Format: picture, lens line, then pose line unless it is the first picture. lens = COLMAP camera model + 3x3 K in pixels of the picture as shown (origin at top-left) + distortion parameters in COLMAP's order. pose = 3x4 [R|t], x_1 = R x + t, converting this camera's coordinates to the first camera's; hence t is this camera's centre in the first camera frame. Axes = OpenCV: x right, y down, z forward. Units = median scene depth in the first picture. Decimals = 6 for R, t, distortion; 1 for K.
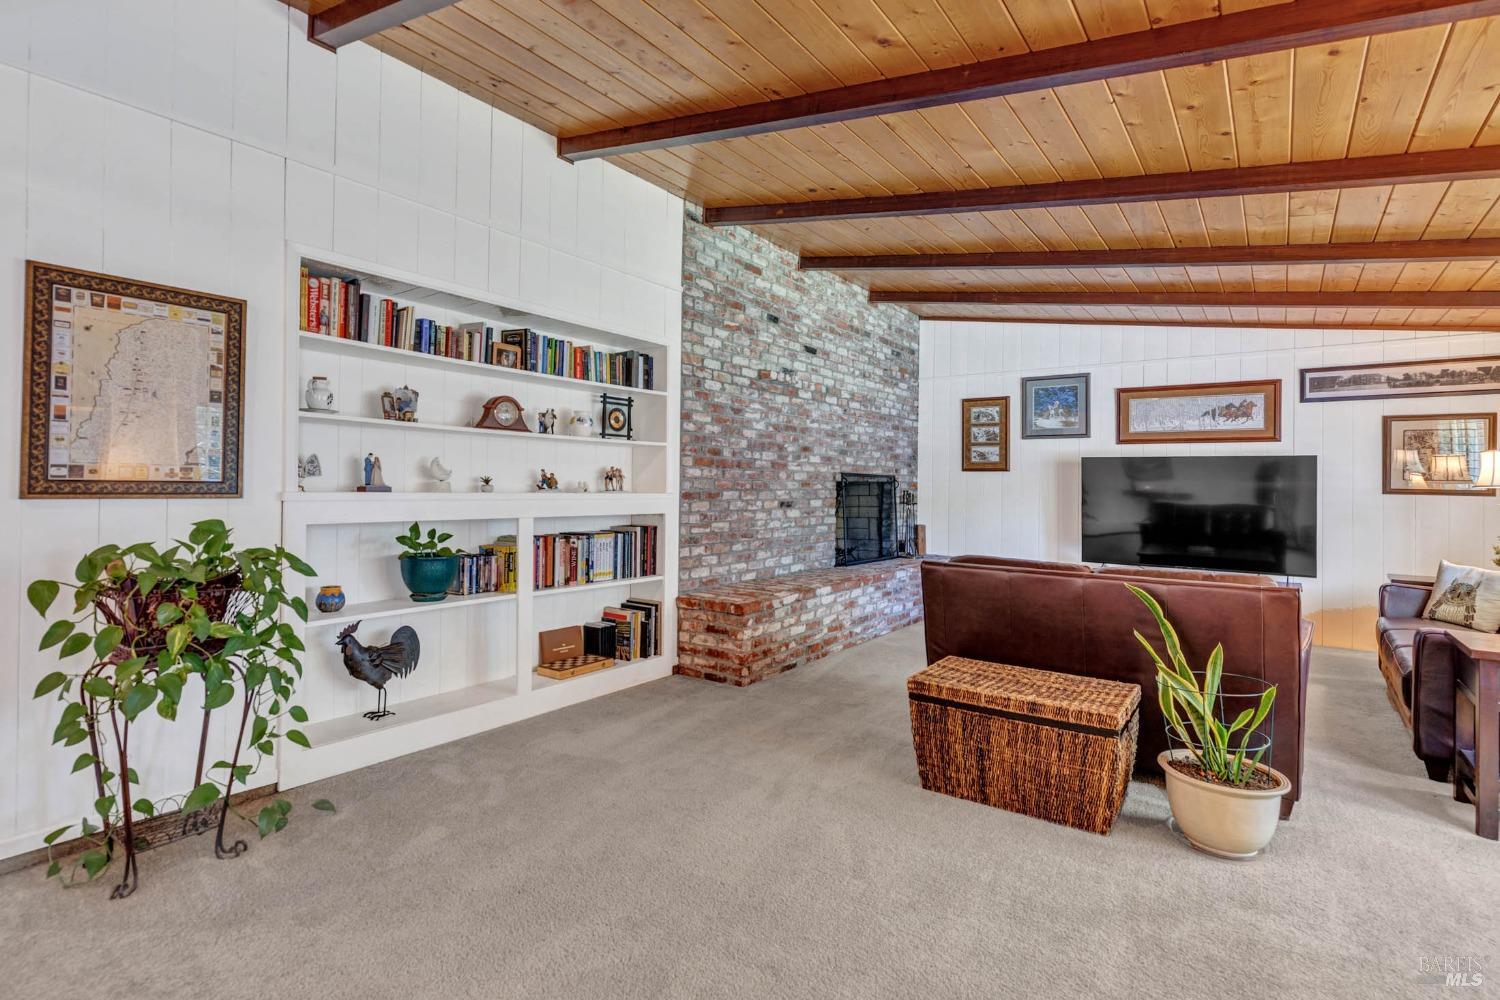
lens RADIAL K [[728.3, 0, 749.9], [0, 728.3, 493.7], [0, 0, 1]] dist [0.005769, -0.000388]
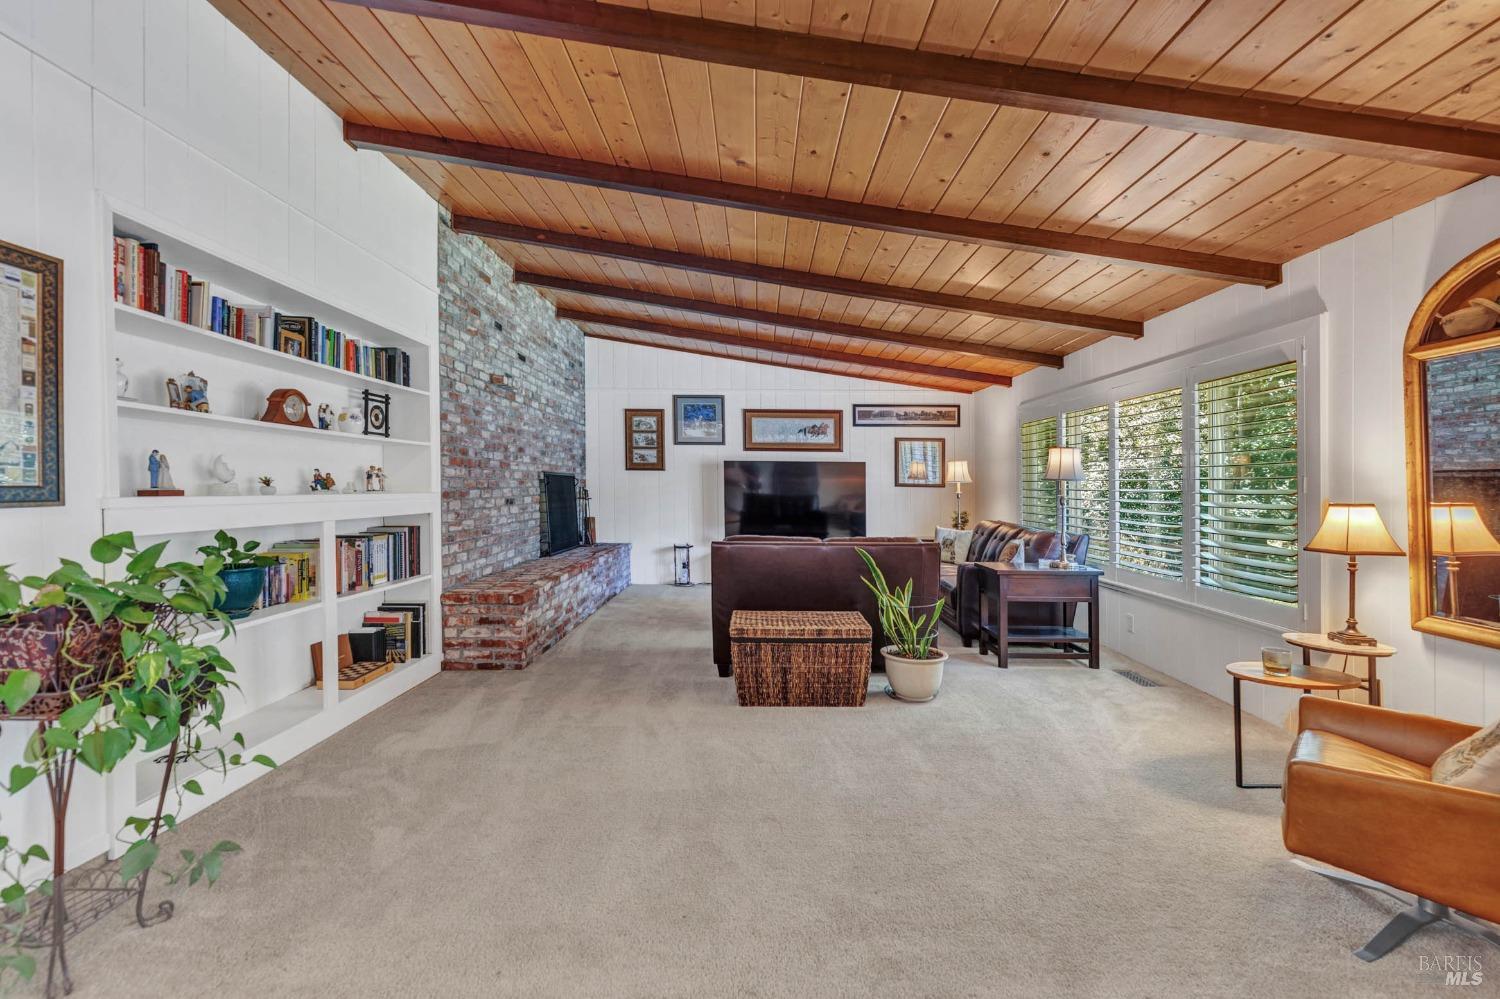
lens RADIAL K [[689.9, 0, 758.2], [0, 689.9, 491.0], [0, 0, 1]] dist [0.004348, -0.000081]
pose [[0.807177, -0.012425, 0.590178, -0.312042], [0.010376, 0.999923, 0.006861, -0.004768], [-0.590218, 0.000586, 0.807244, -0.038651]]
